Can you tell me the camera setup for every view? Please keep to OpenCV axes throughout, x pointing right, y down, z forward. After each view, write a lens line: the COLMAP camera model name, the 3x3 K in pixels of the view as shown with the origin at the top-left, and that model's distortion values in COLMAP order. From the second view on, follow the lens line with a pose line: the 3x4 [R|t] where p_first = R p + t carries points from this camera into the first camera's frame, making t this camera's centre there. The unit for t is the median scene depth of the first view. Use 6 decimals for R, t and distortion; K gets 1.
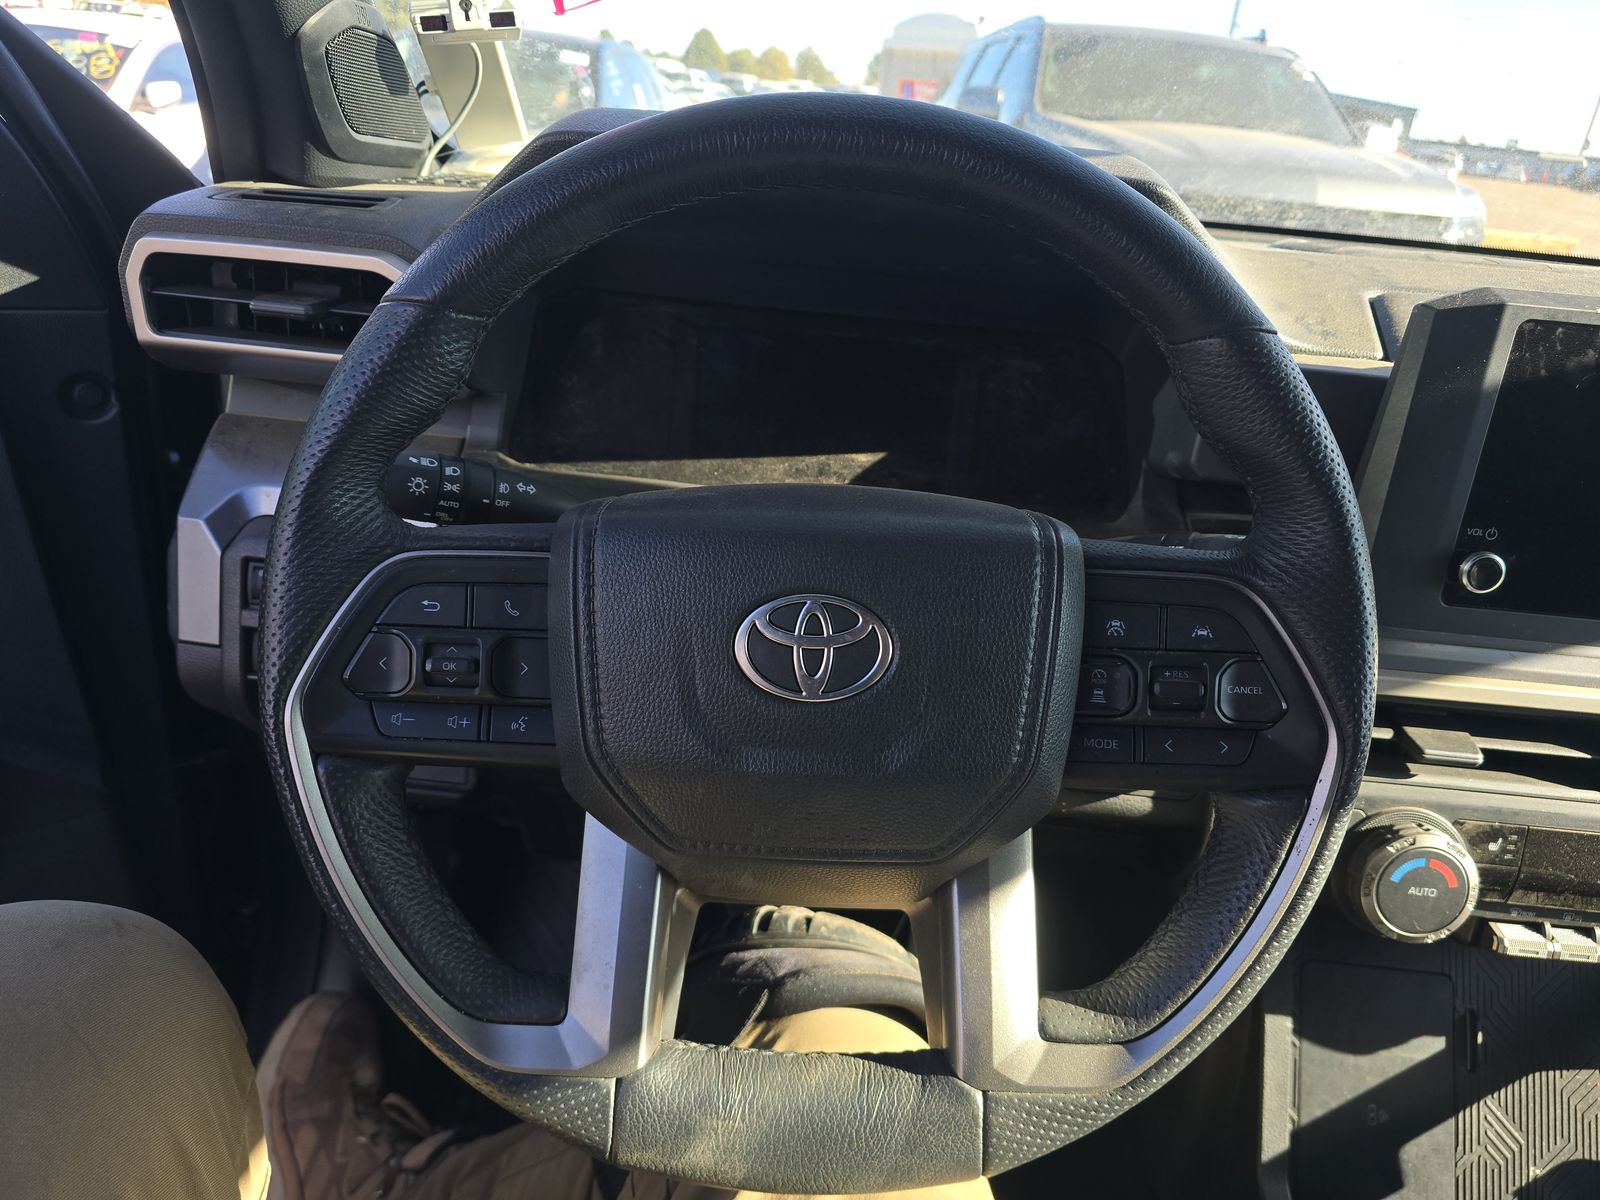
lens RADIAL K [[1077.5, 0, 805.8], [0, 1077.5, 598.3], [0, 0, 1]] dist [0.060259, -0.047410]
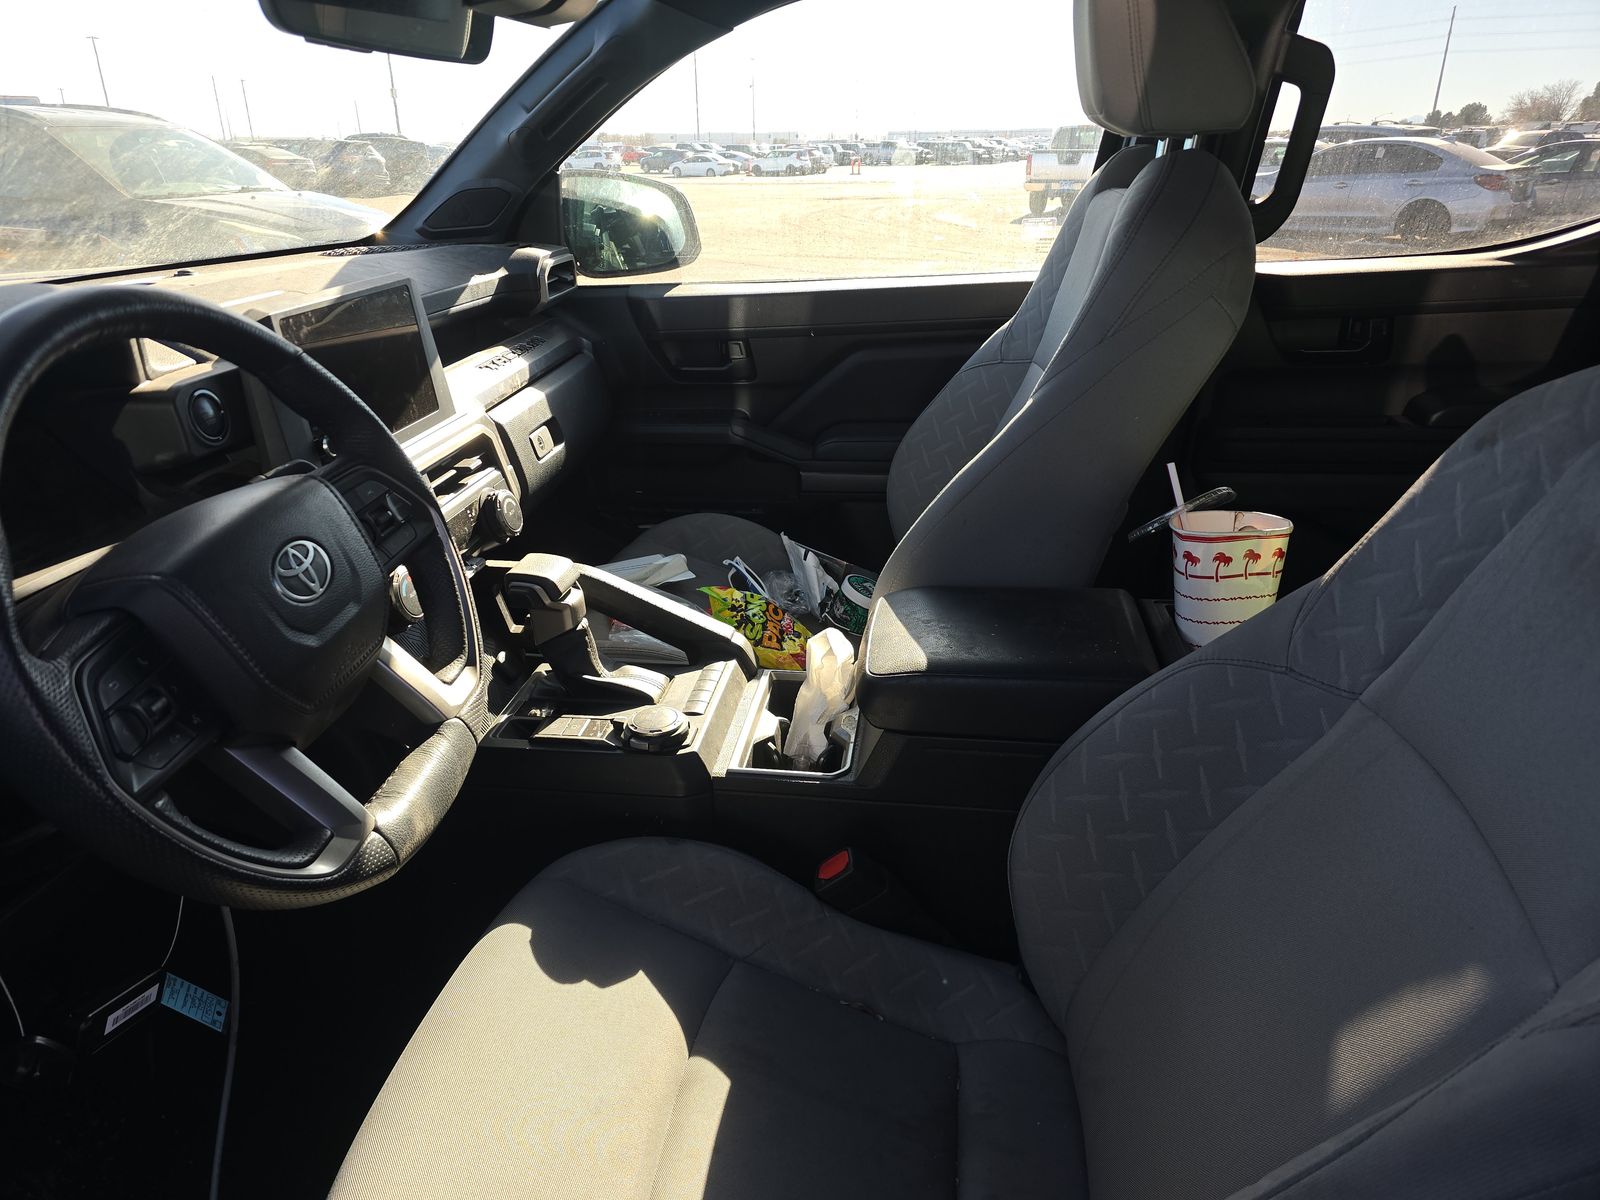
lens RADIAL K [[1077.5, 0, 795.7], [0, 1077.5, 603.1], [0, 0, 1]] dist [0.060259, -0.047410]
pose [[0.099522, -0.471199, 0.876394, -0.977096], [0.431242, 0.814176, 0.388776, -0.168136], [-0.896730, 0.339247, 0.284230, -0.169539]]
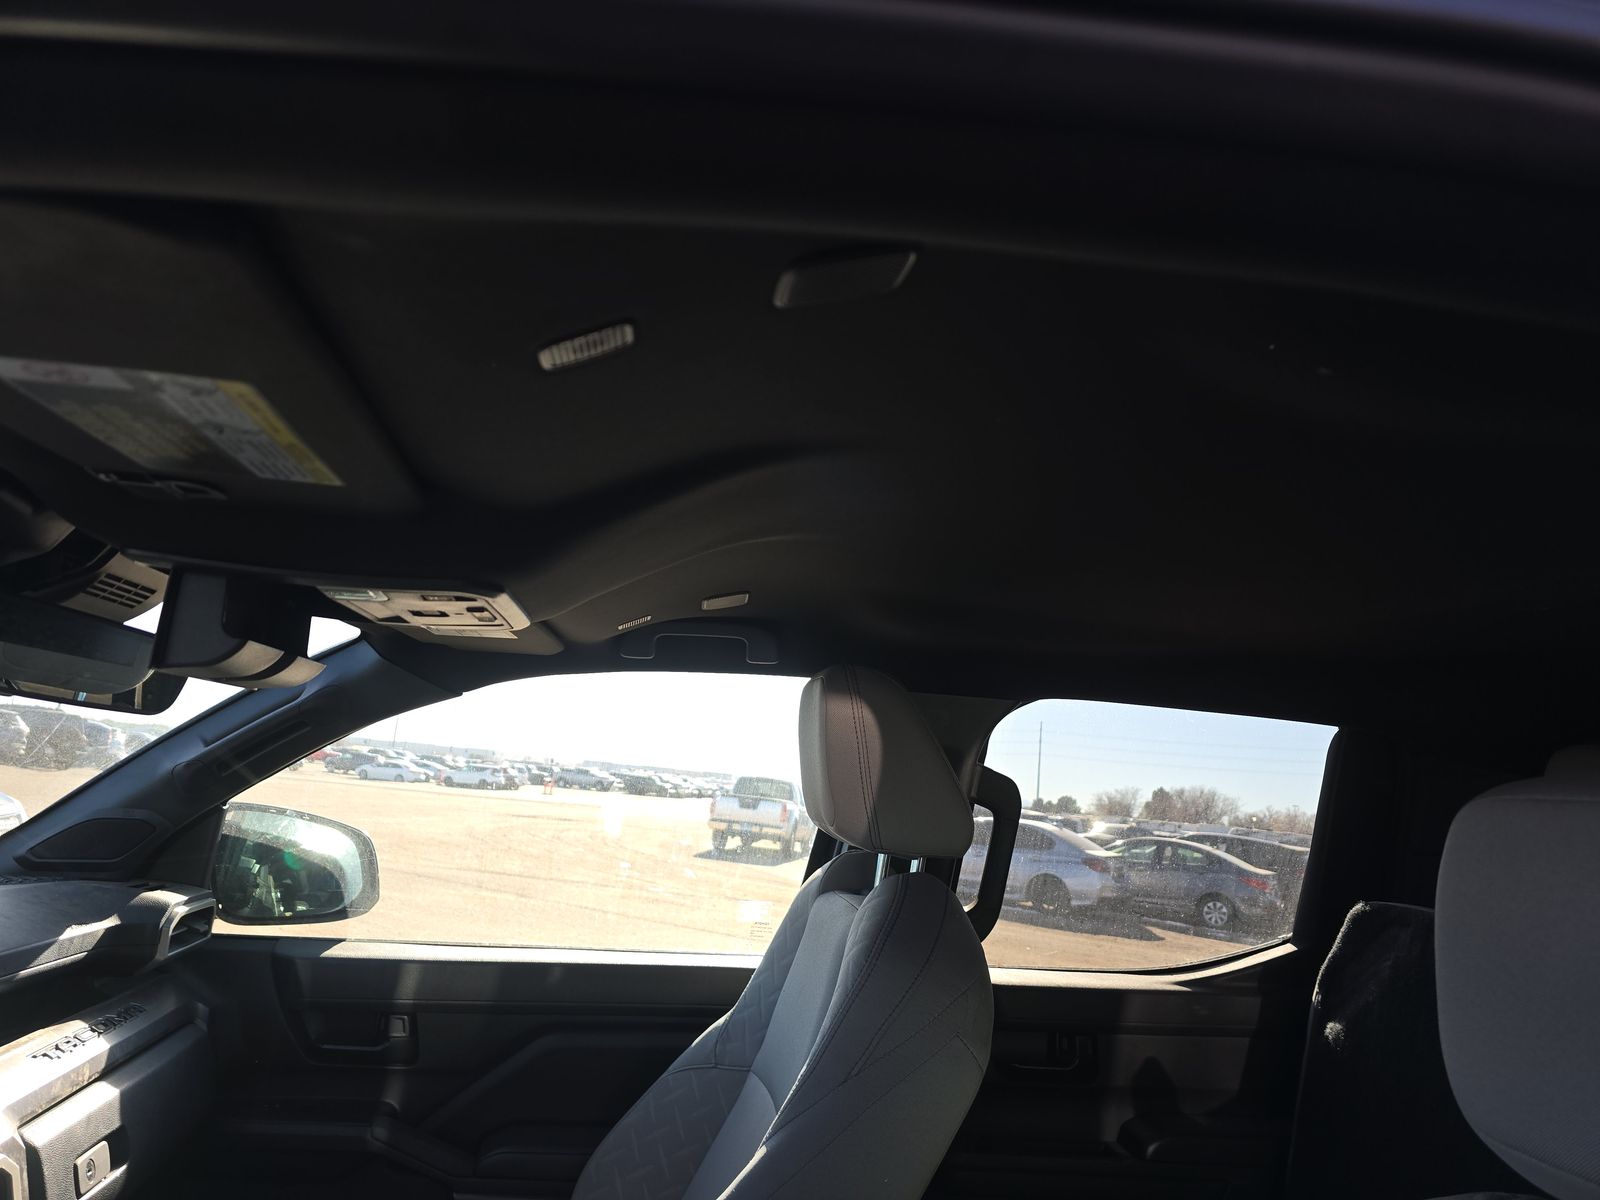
lens RADIAL K [[1077.5, 0, 797.7], [0, 1077.5, 596.5], [0, 0, 1]] dist [0.060259, -0.047410]
pose [[-0.160841, 0.067516, 0.984668, -0.732617], [0.305157, 0.952177, -0.015442, -0.267776], [-0.938621, 0.297995, -0.173752, -0.130545]]
